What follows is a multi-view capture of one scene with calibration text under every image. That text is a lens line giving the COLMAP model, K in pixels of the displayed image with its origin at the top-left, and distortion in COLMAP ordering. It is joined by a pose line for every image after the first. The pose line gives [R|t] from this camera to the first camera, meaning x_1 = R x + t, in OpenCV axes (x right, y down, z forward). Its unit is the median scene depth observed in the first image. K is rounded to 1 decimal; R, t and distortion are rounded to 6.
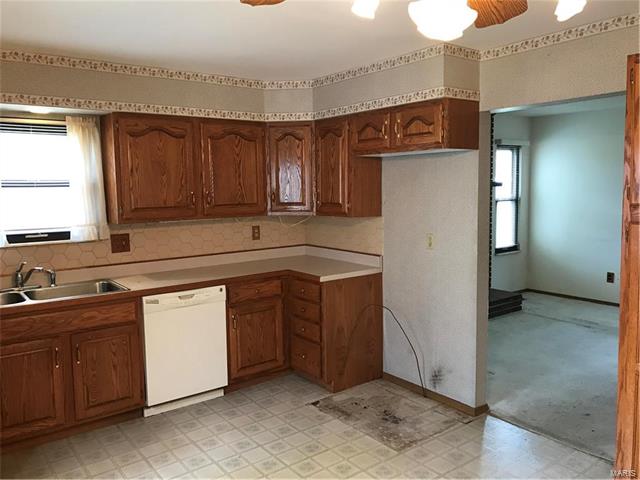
lens RADIAL K [[528.0, 0, 321.1], [0, 528.0, 238.1], [0, 0, 1]] dist [0.033667, -0.027061]
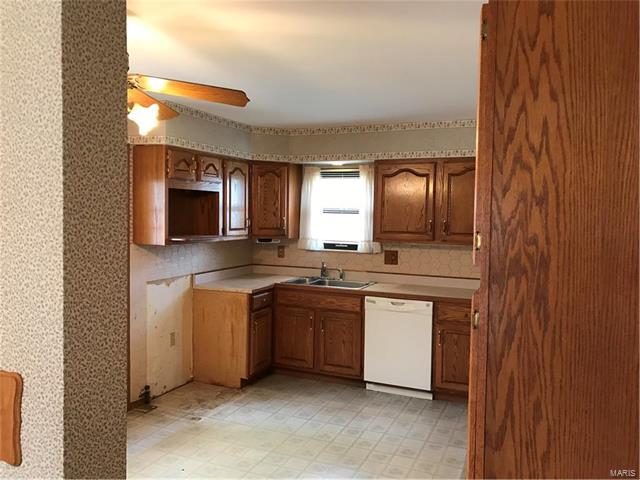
lens RADIAL K [[528.0, 0, 321.0], [0, 528.0, 236.3], [0, 0, 1]] dist [0.033667, -0.027061]
pose [[0.489464, 0.064493, -0.869636, 0.718298], [-0.116165, 0.993195, 0.008275, -0.035984], [0.864252, 0.096971, 0.493625, 0.214380]]
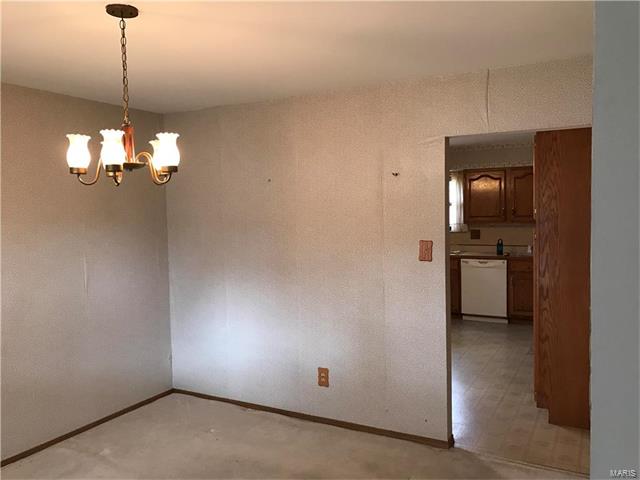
lens RADIAL K [[528.0, 0, 321.8], [0, 528.0, 236.2], [0, 0, 1]] dist [0.033667, -0.027061]
pose [[0.405739, 0.057603, -0.912172, 1.249938], [-0.084485, 0.996103, 0.025323, 0.015522], [0.910076, 0.066790, 0.409024, -0.328822]]
